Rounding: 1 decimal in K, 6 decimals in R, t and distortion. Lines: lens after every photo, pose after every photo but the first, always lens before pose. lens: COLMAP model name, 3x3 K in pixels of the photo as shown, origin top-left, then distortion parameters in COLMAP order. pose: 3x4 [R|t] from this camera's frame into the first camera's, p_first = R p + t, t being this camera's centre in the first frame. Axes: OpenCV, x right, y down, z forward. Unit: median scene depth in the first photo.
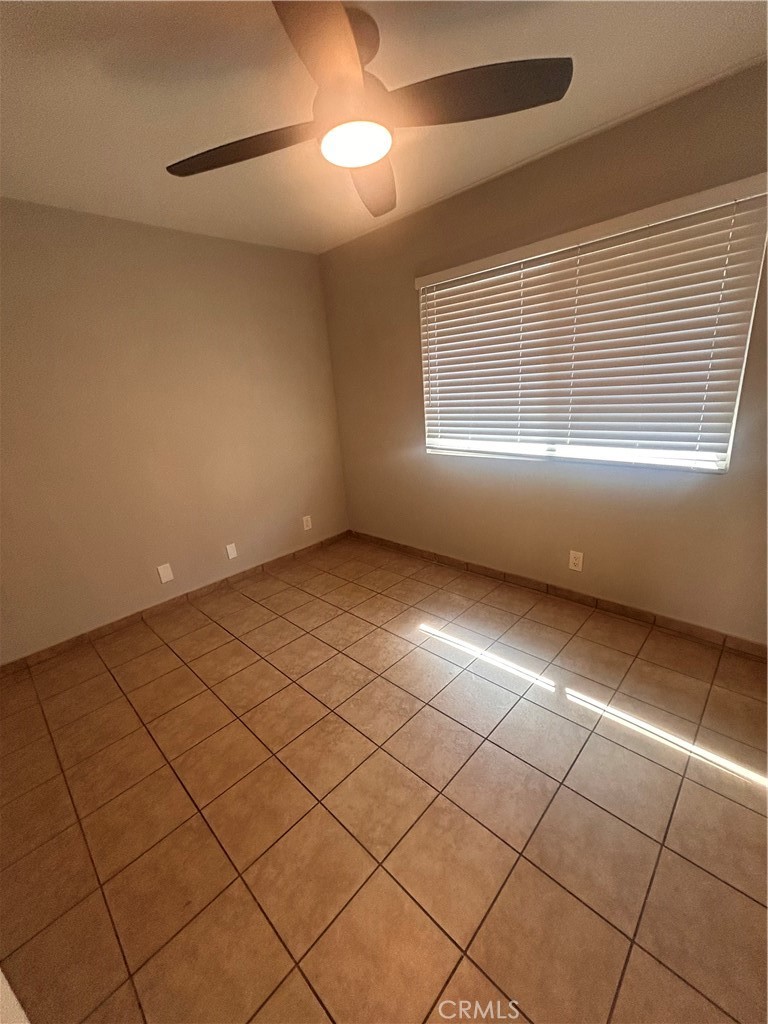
lens RADIAL K [[413.1, 0, 380.8], [0, 413.1, 511.9], [0, 0, 1]] dist [-0.000178, 0.000484]
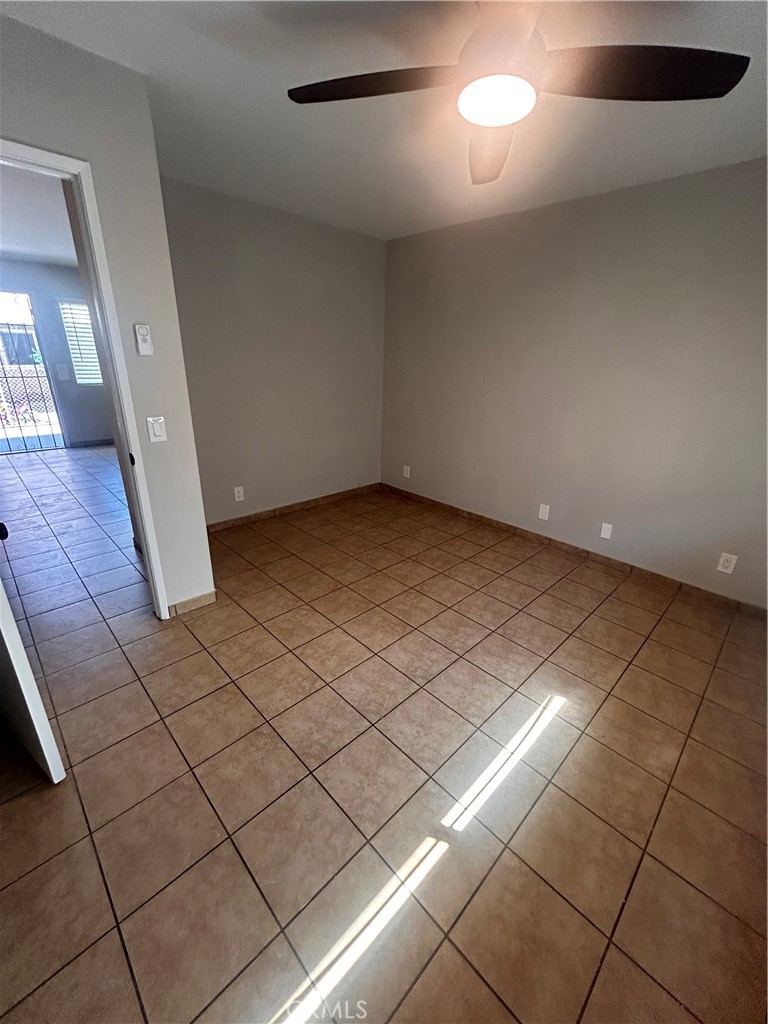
lens RADIAL K [[413.1, 0, 385.6], [0, 413.1, 509.8], [0, 0, 1]] dist [-0.000178, 0.000484]
pose [[-0.016376, 0.421351, -0.906750, 0.685601], [-0.330320, 0.853674, 0.402653, -0.226939], [0.943727, 0.306111, 0.125201, 0.538525]]
